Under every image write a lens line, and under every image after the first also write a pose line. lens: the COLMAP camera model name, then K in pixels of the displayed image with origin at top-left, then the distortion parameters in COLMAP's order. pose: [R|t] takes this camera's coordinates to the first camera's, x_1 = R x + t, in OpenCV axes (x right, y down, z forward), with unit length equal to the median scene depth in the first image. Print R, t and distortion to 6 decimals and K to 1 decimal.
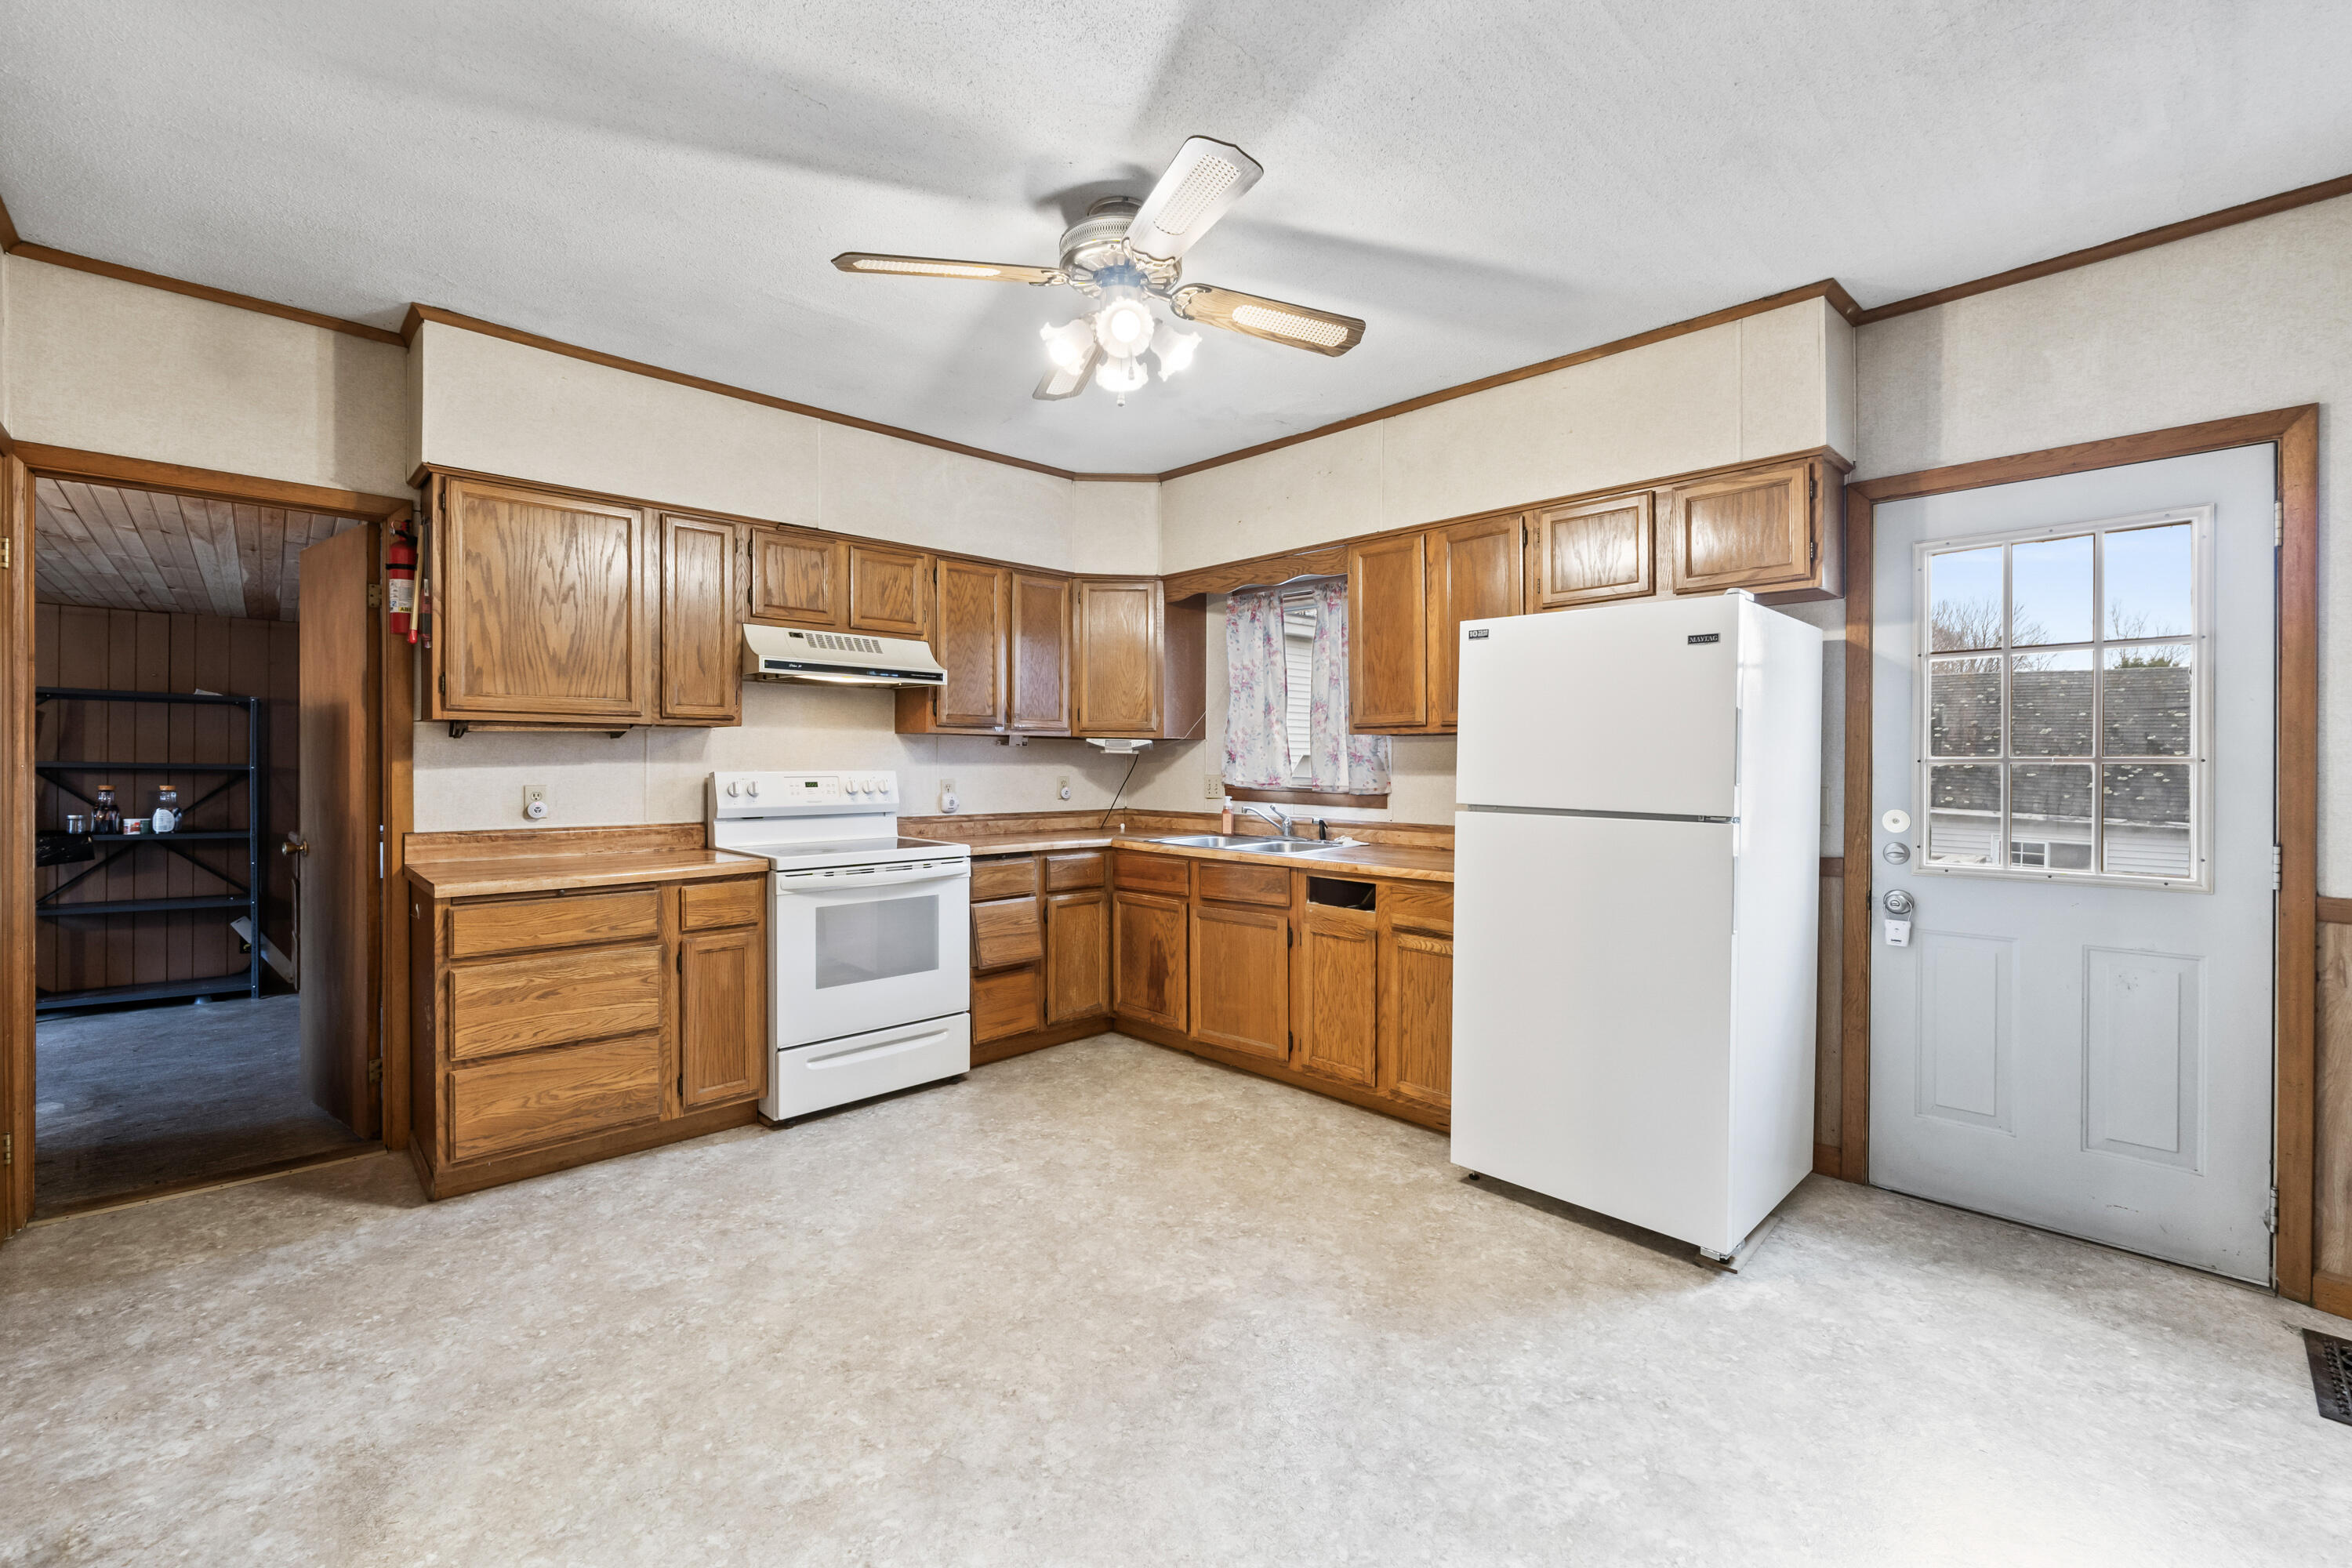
lens RADIAL K [[983.9, 0, 1172.9], [0, 983.9, 776.2], [0, 0, 1]] dist [-0.004637, -0.000173]
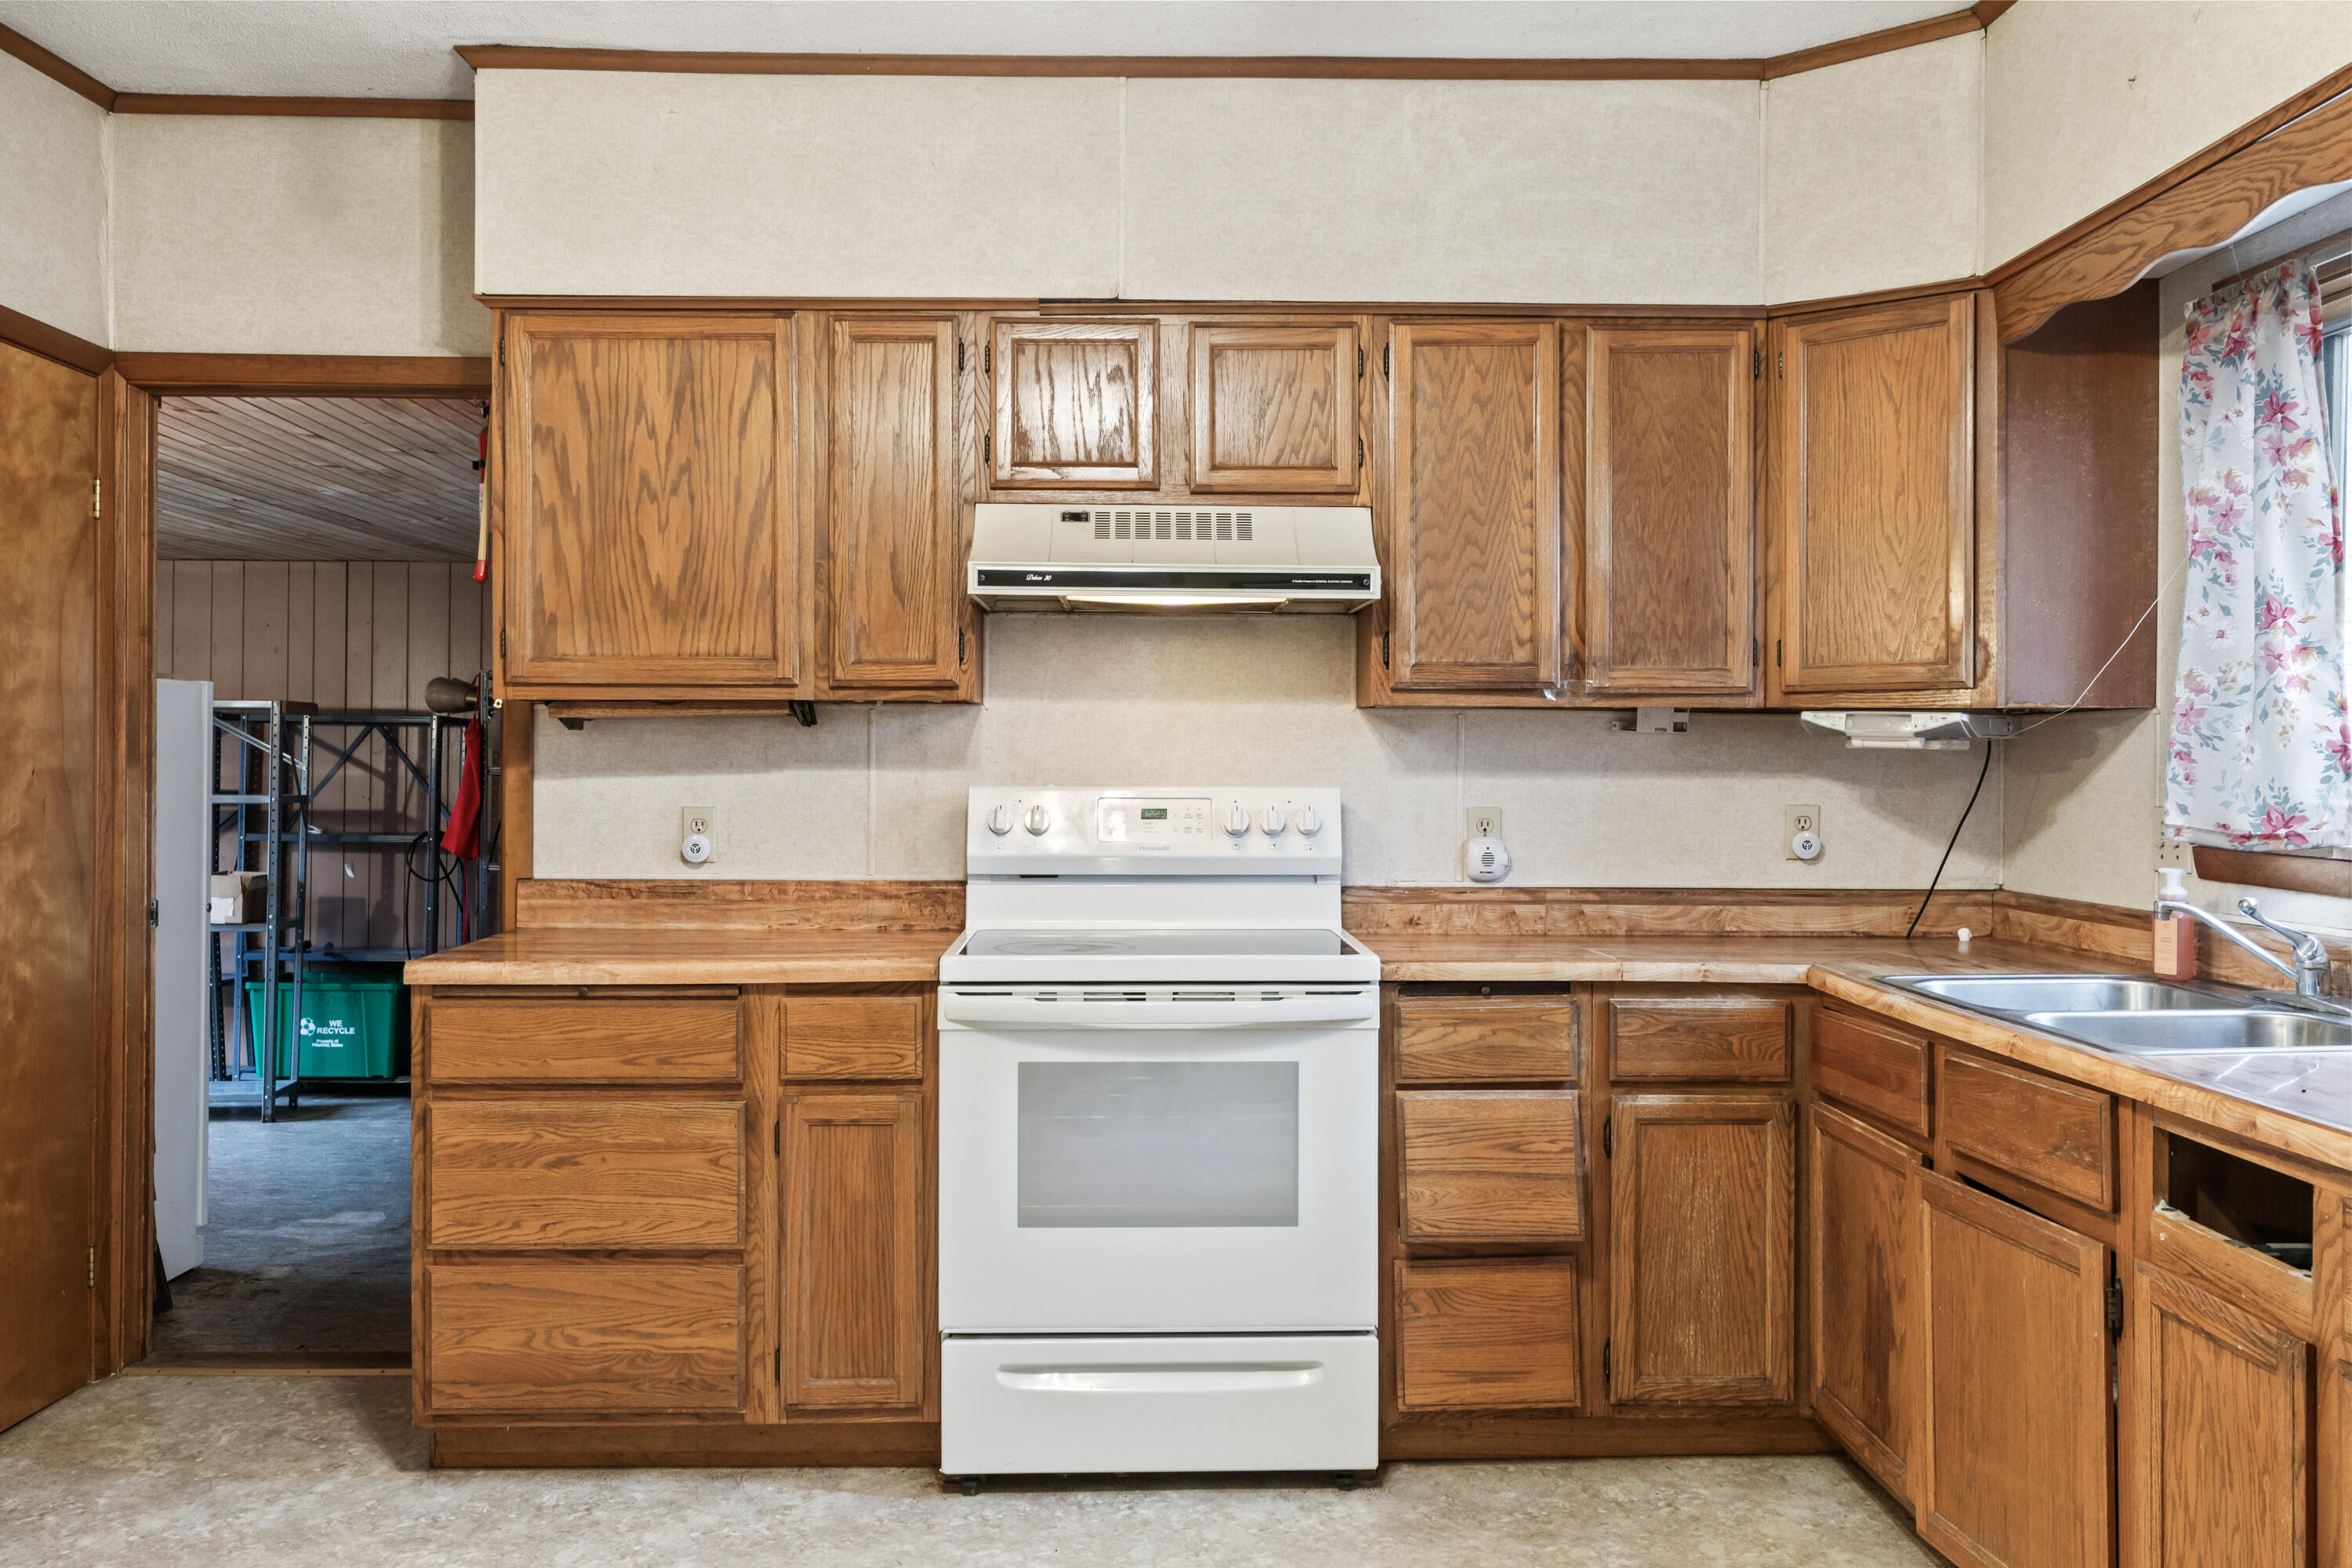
lens RADIAL K [[1903.1, 0, 1176.1], [0, 1903.1, 775.9], [0, 0, 1]] dist [0.002725, 0.007679]
pose [[0.735023, 0.004179, -0.678030, 0.351629], [-0.011547, 0.999913, -0.006355, -0.005691], [0.677944, 0.012501, 0.735007, 0.352513]]
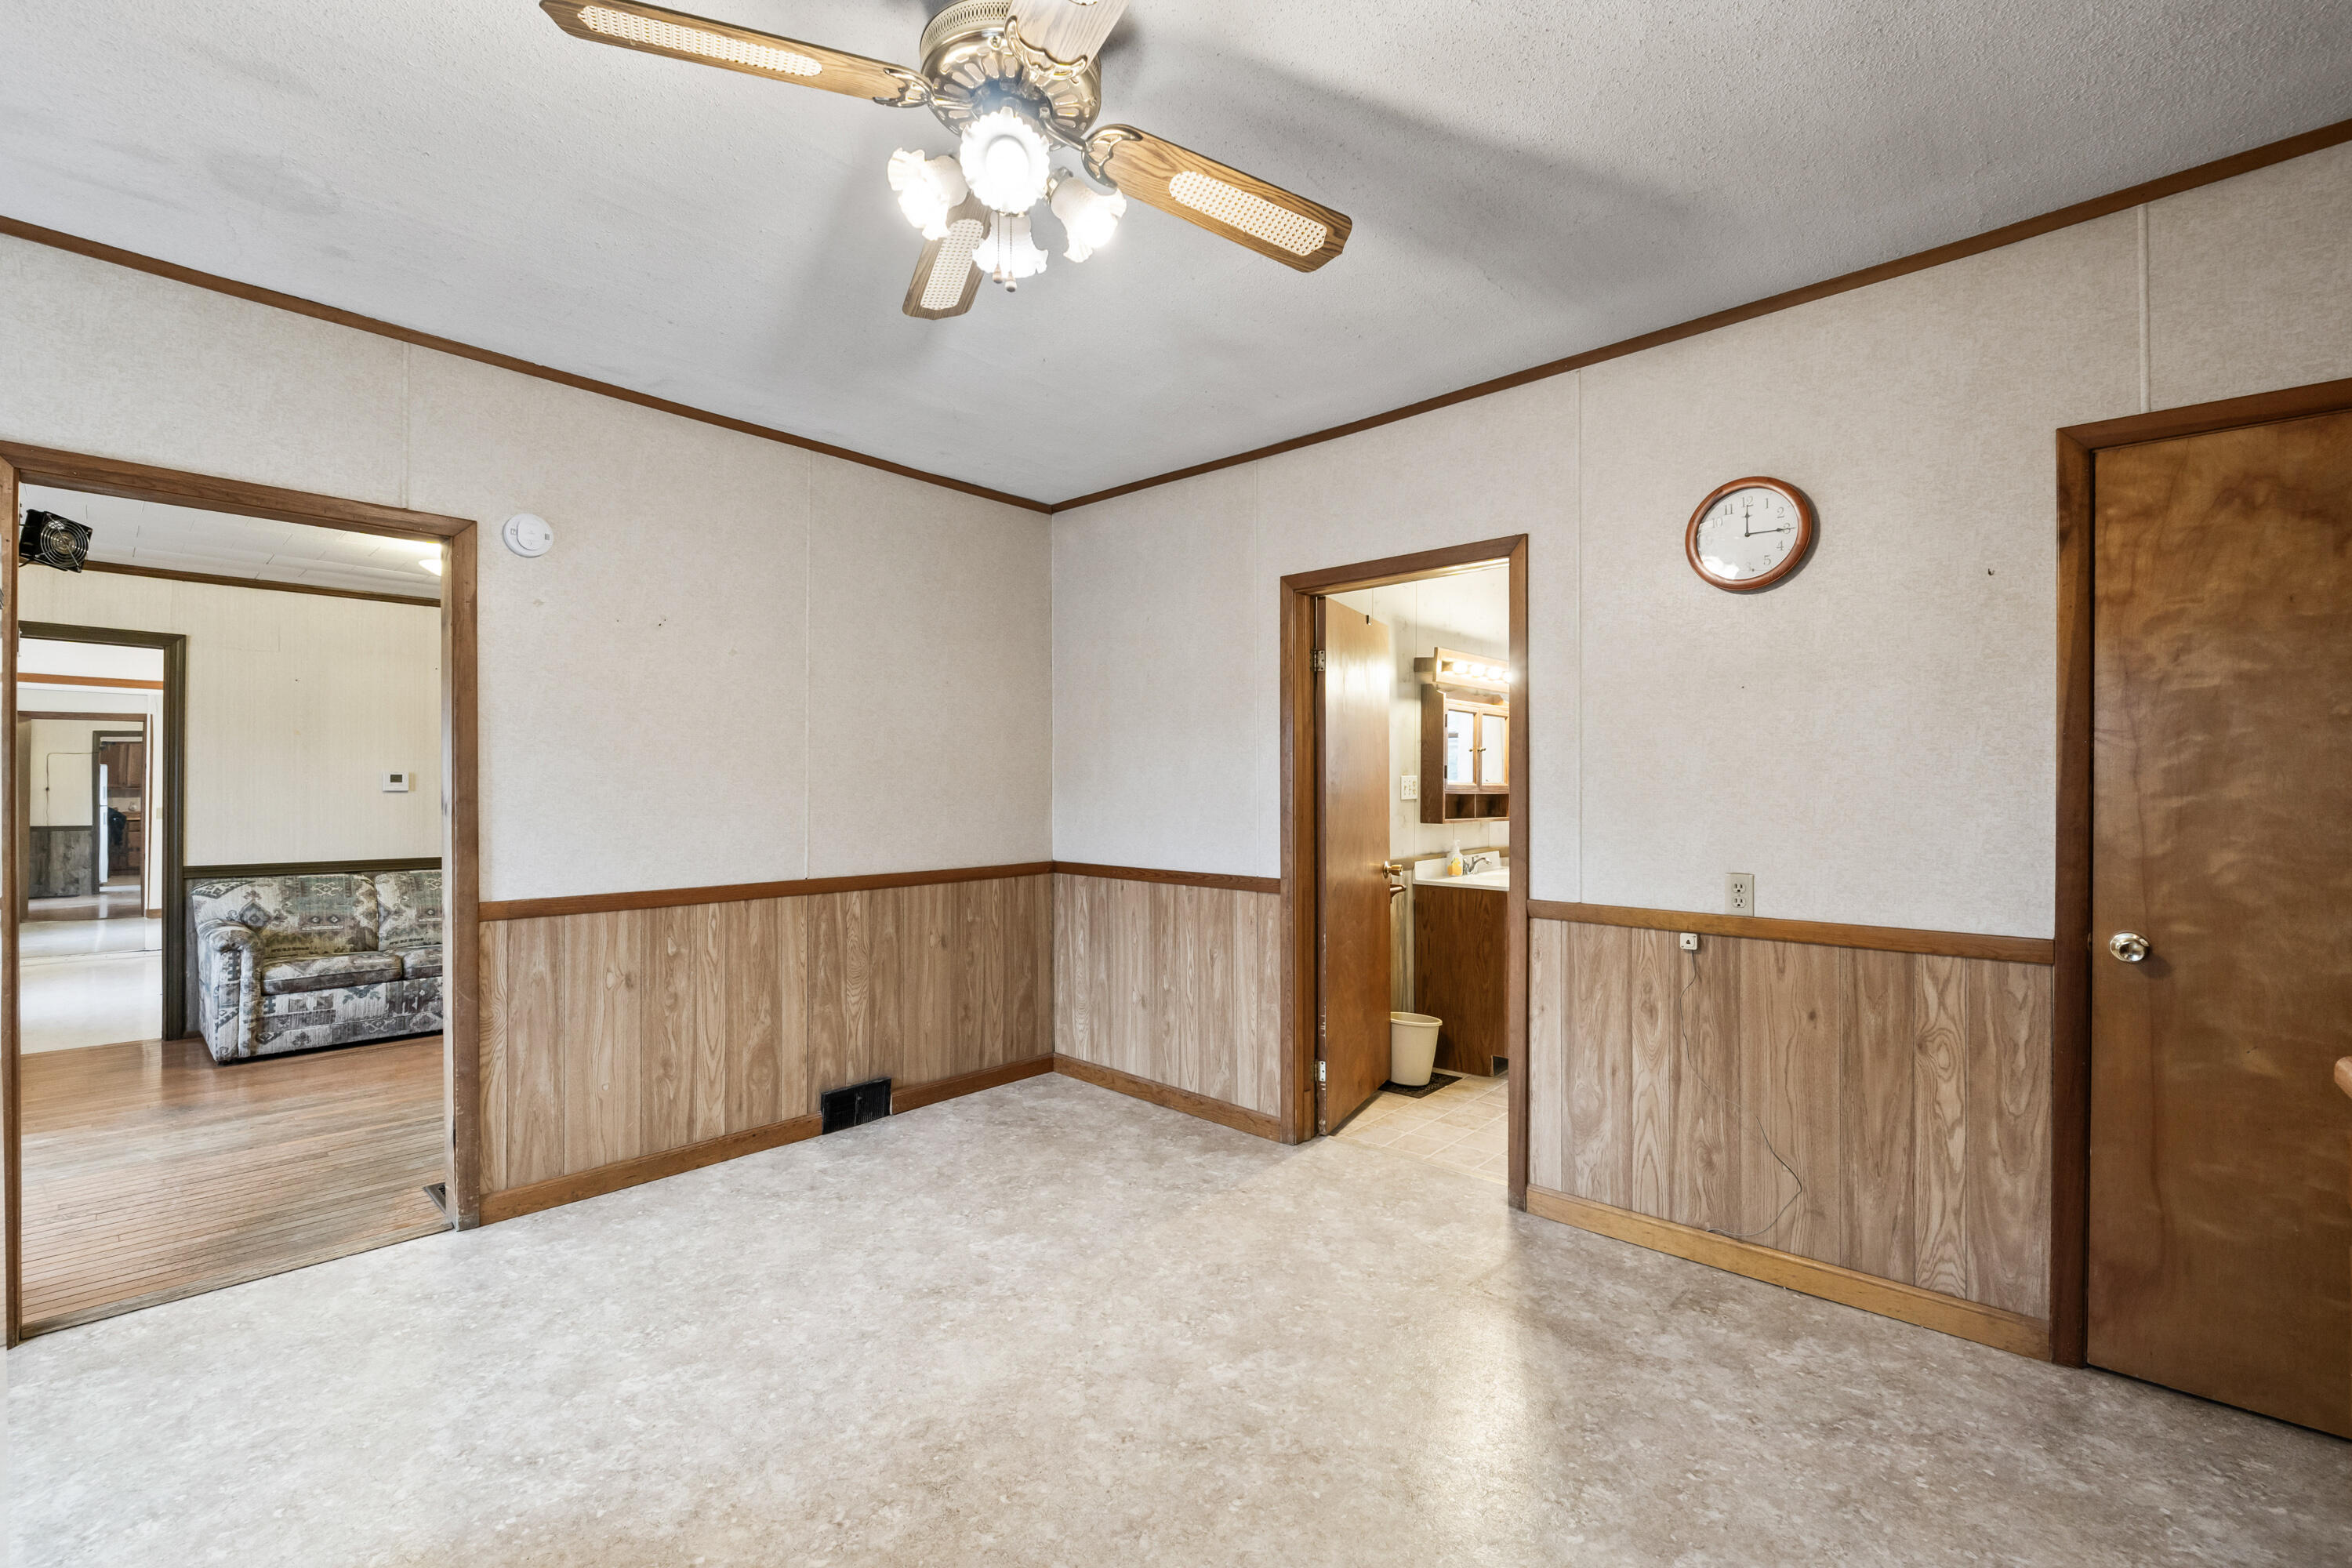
lens RADIAL K [[999.6, 0, 1176.0], [0, 999.6, 784.0], [0, 0, 1]] dist [-0.002824, -0.000324]
pose [[-0.997886, -0.004291, -0.064842, -0.087447], [-0.004856, 0.999952, 0.008565, -0.027030], [0.064802, 0.008861, -0.997859, 1.196306]]
